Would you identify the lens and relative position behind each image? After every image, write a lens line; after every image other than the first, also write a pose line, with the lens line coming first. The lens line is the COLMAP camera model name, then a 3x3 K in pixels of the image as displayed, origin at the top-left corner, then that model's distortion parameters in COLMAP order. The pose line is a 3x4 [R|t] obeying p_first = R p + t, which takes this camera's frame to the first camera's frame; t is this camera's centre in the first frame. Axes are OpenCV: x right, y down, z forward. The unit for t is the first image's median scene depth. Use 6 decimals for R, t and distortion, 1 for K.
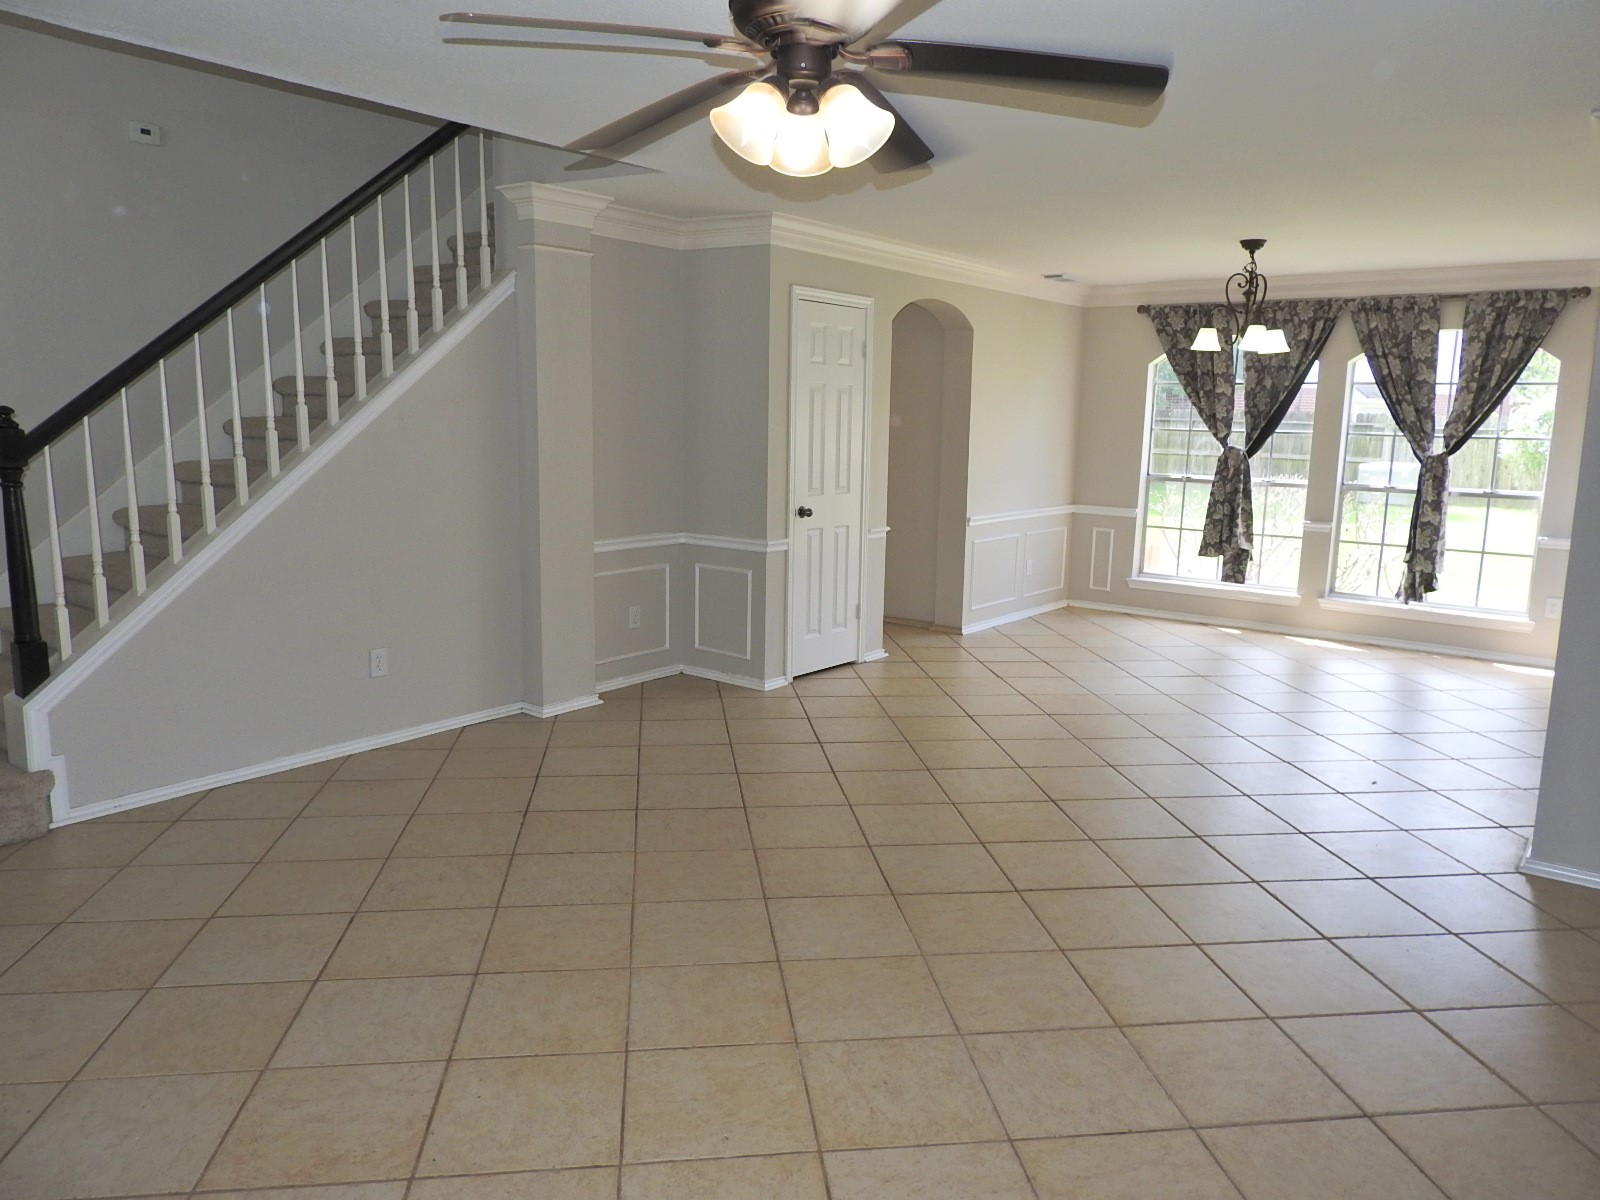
lens RADIAL K [[1139.6, 0, 800.6], [0, 1139.6, 600.9], [0, 0, 1]] dist [0.006333, -0.001127]
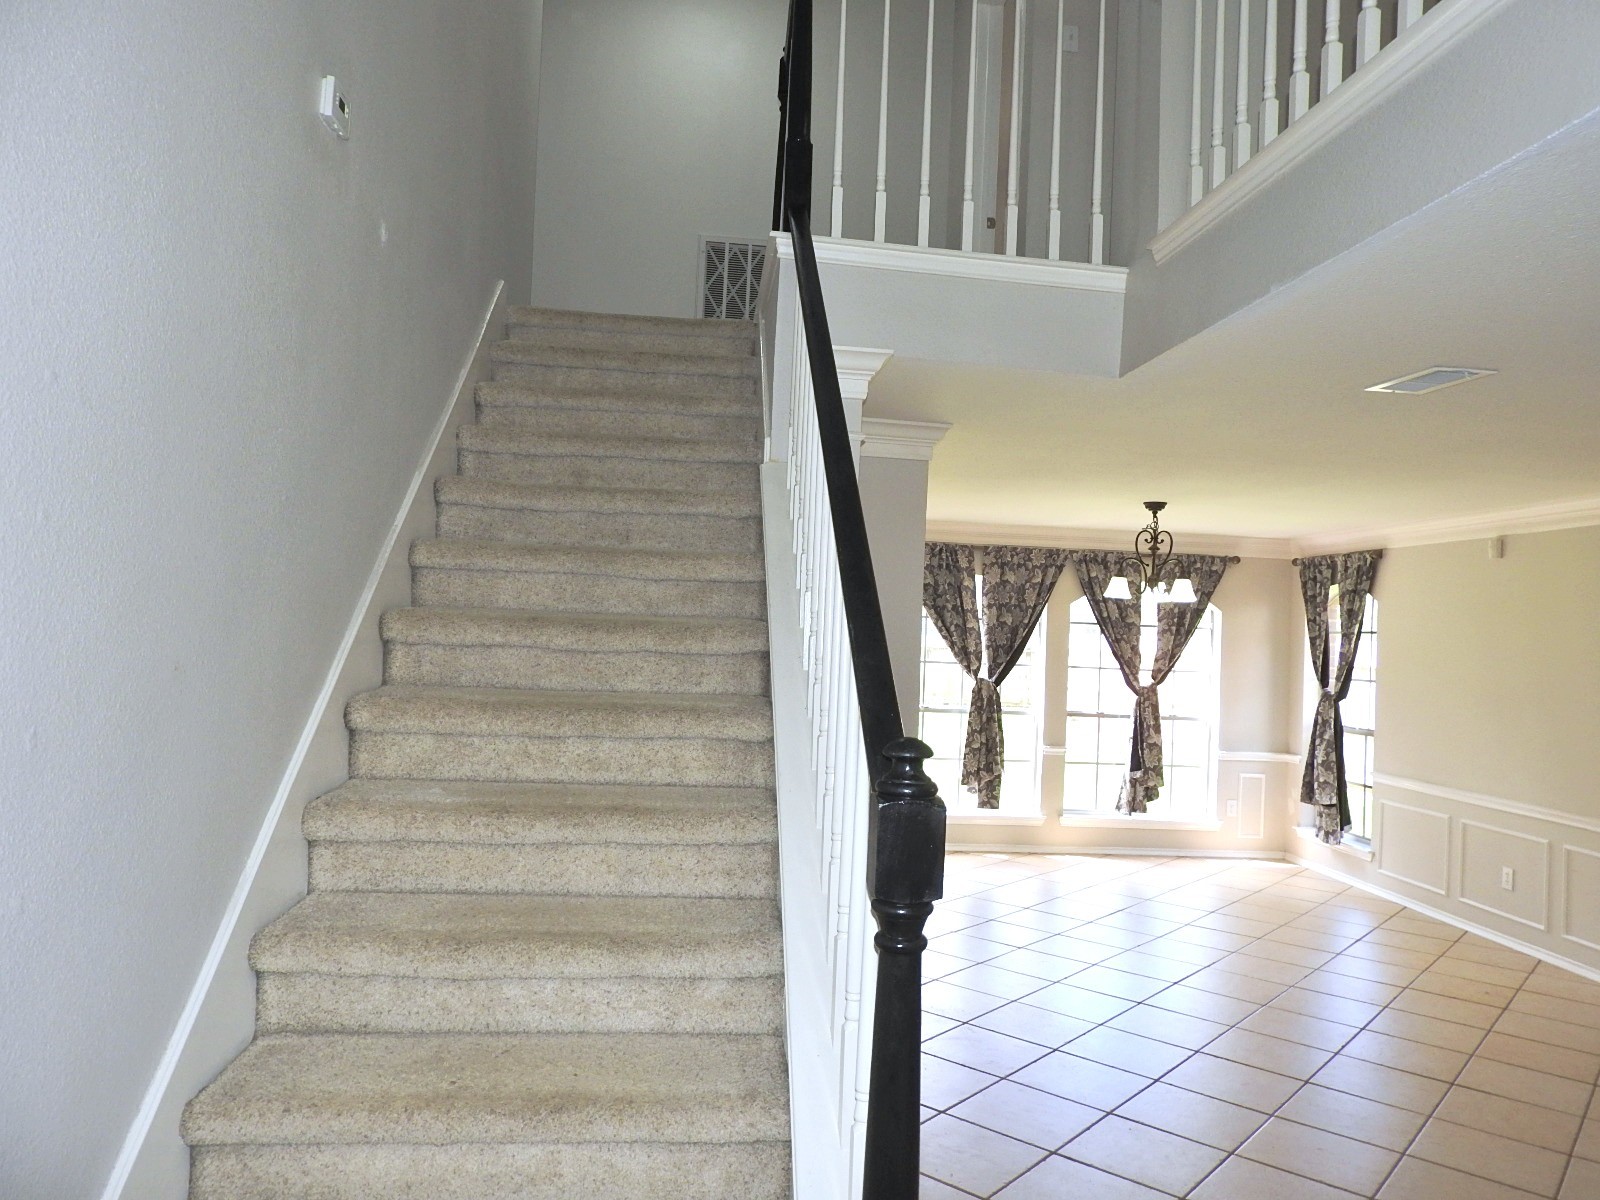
lens RADIAL K [[1139.6, 0, 800.6], [0, 1139.6, 600.9], [0, 0, 1]] dist [0.006333, -0.001127]
pose [[0.732457, 0.029460, 0.680175, -0.488770], [0.087194, 0.986776, -0.136636, -0.081172], [-0.675206, 0.159387, 0.720203, 0.364785]]
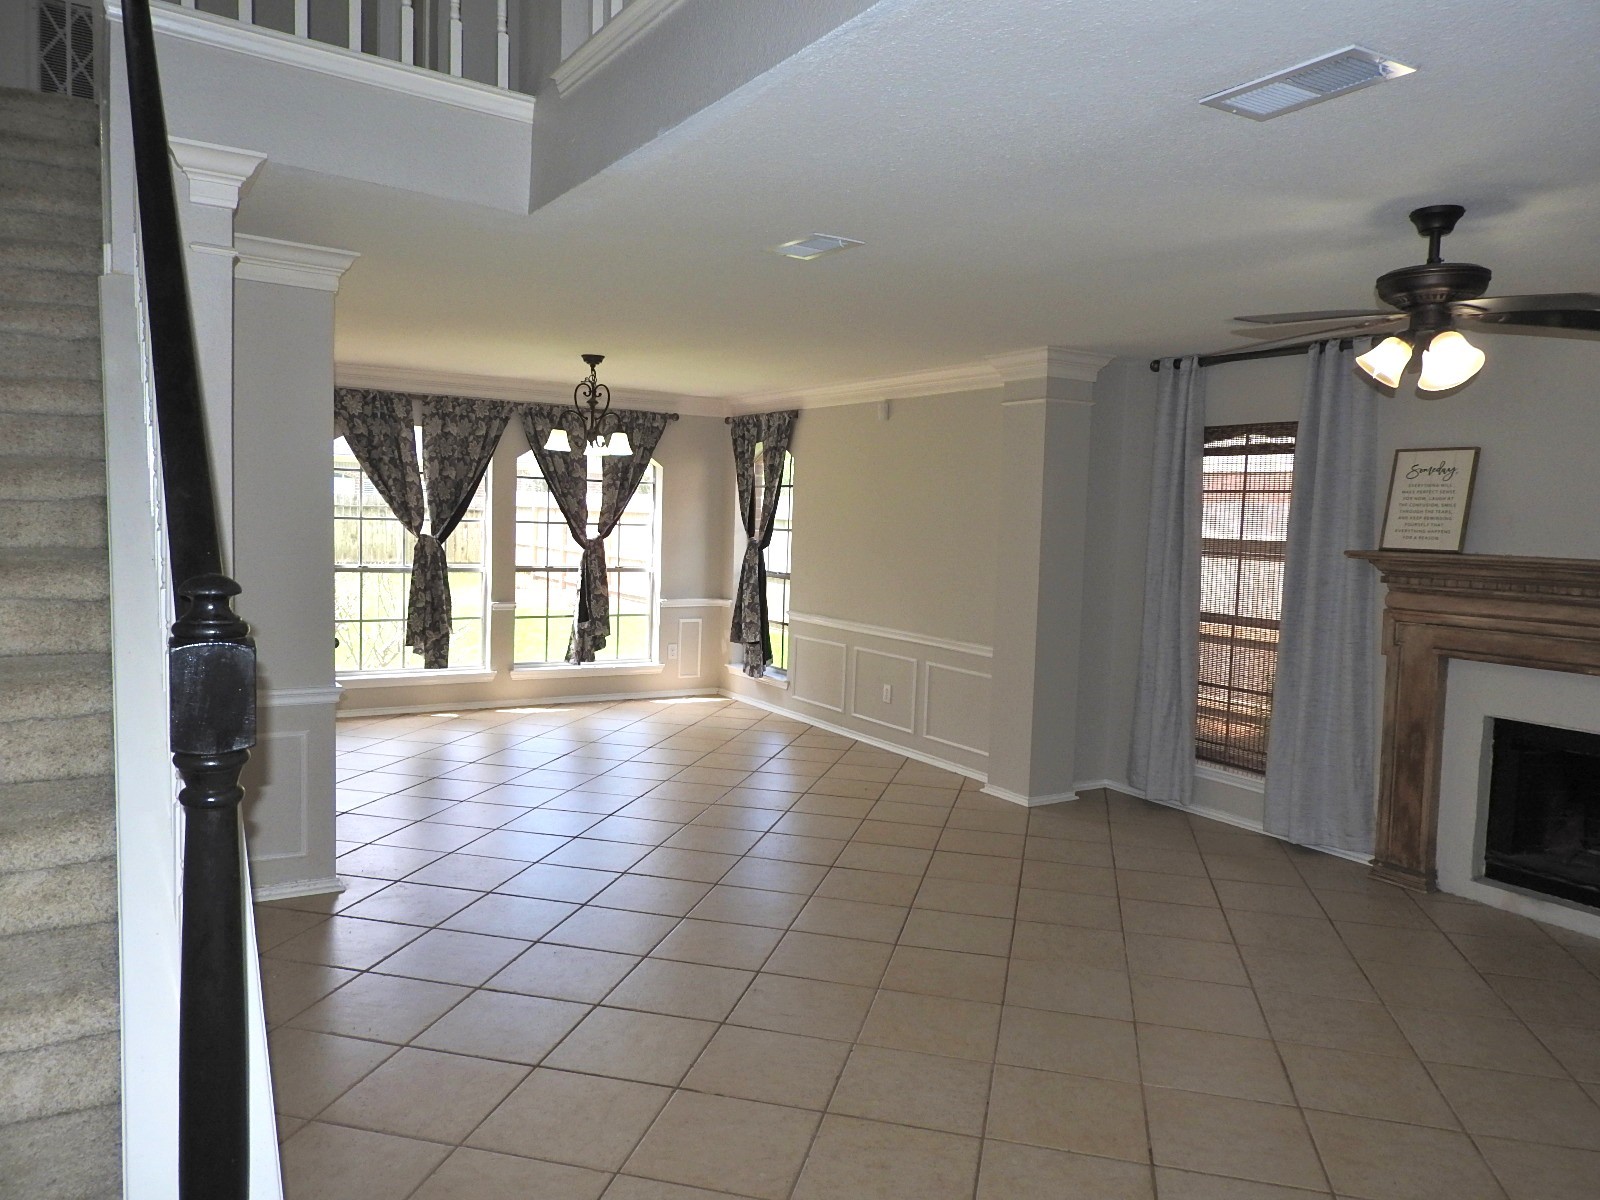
lens RADIAL K [[1139.6, 0, 800.6], [0, 1139.6, 600.9], [0, 0, 1]] dist [0.006333, -0.001127]
pose [[0.358343, -0.079941, 0.930161, -0.472792], [0.130441, 0.990842, 0.034904, -0.073334], [-0.924432, 0.108823, 0.365489, 0.349405]]
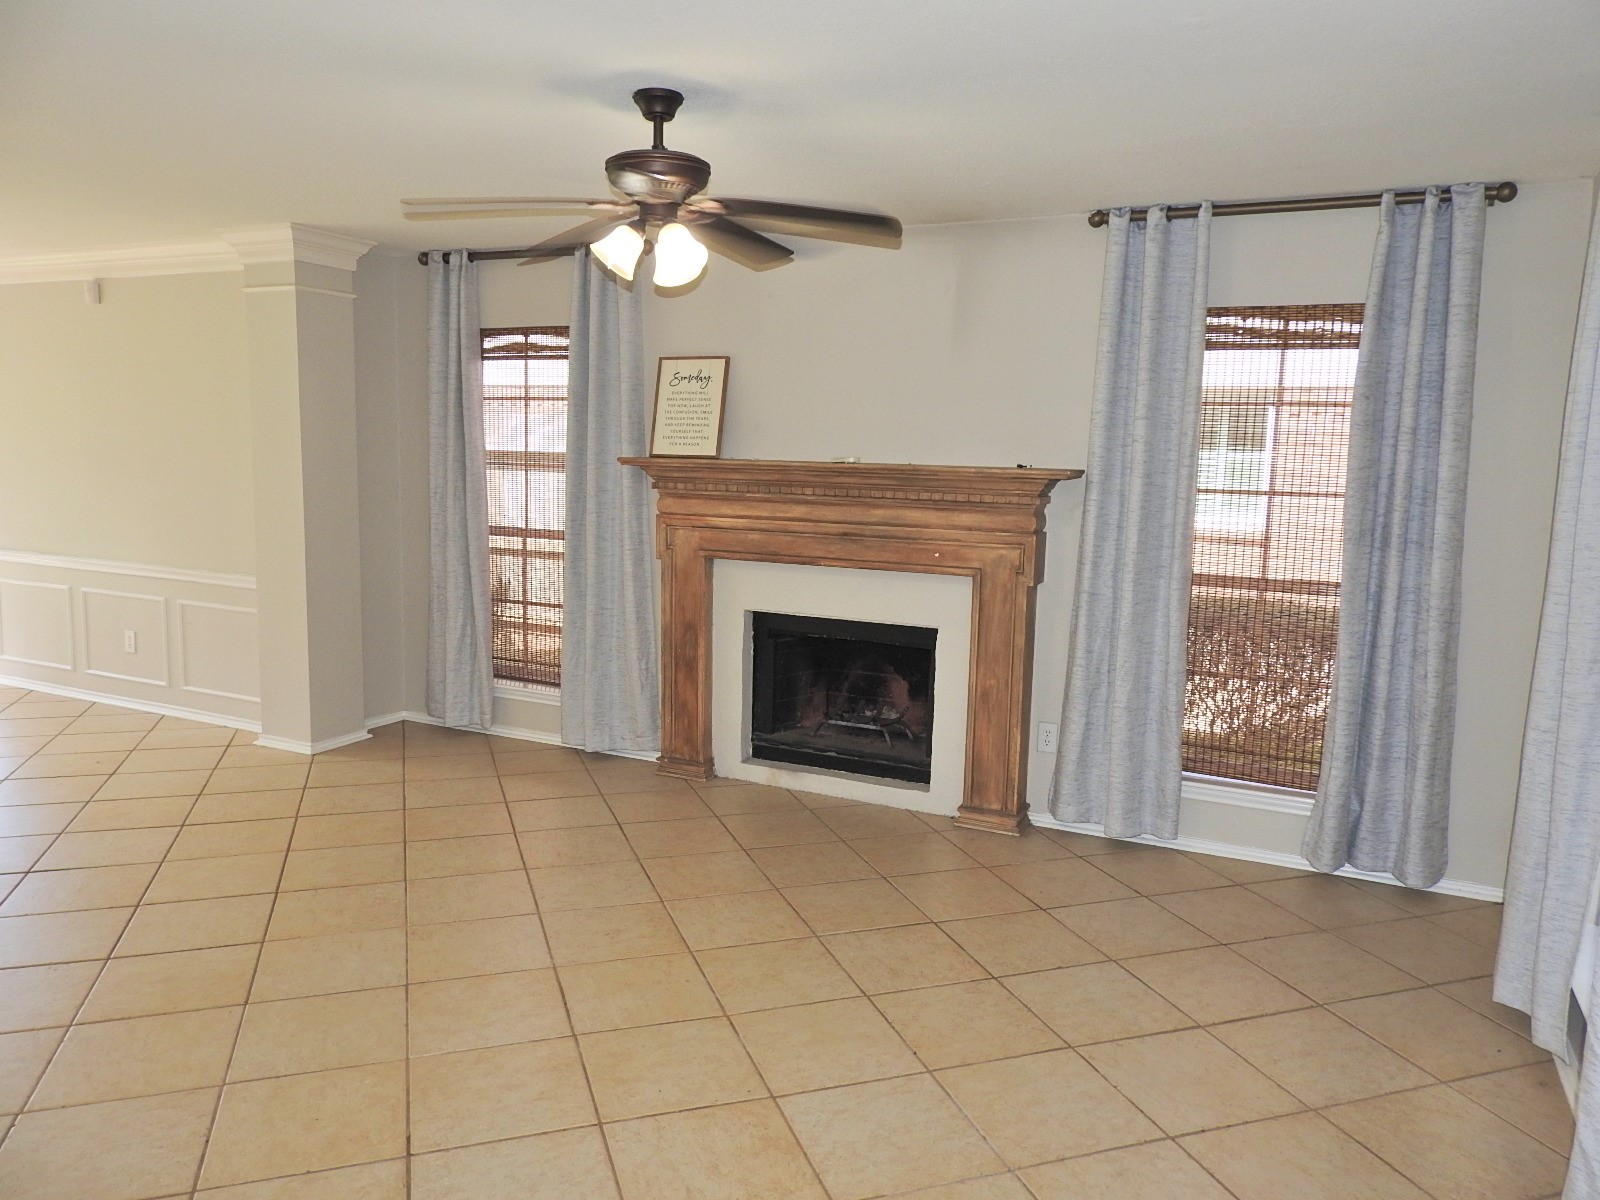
lens RADIAL K [[1139.6, 0, 800.6], [0, 1139.6, 600.9], [0, 0, 1]] dist [0.006333, -0.001127]
pose [[-0.200215, -0.151889, 0.967907, -0.412762], [0.131983, 0.974724, 0.180259, -0.061384], [-0.970822, 0.163838, -0.175107, 0.321284]]
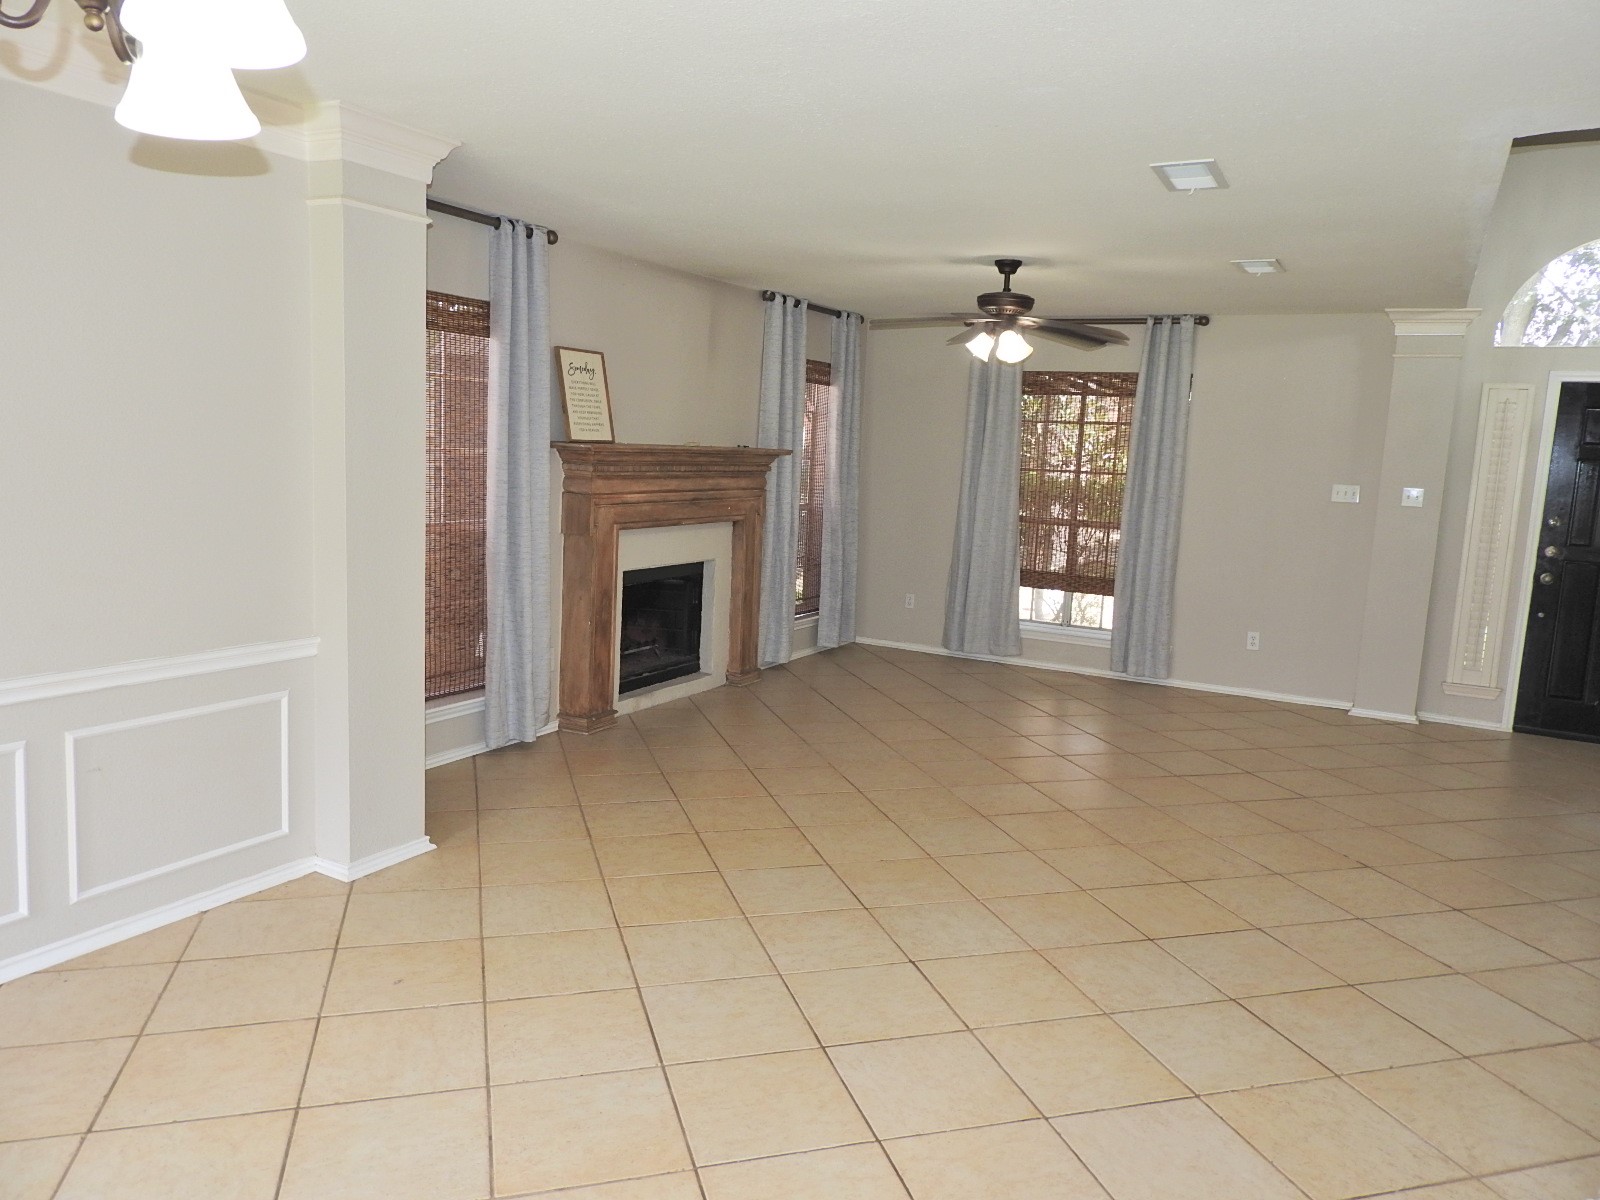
lens RADIAL K [[1139.6, 0, 800.6], [0, 1139.6, 600.9], [0, 0, 1]] dist [0.006333, -0.001127]
pose [[-0.985674, -0.041924, -0.163366, 0.289093], [-0.089098, 0.951858, 0.293306, -0.169463], [0.143205, 0.303660, -0.941957, 1.048250]]
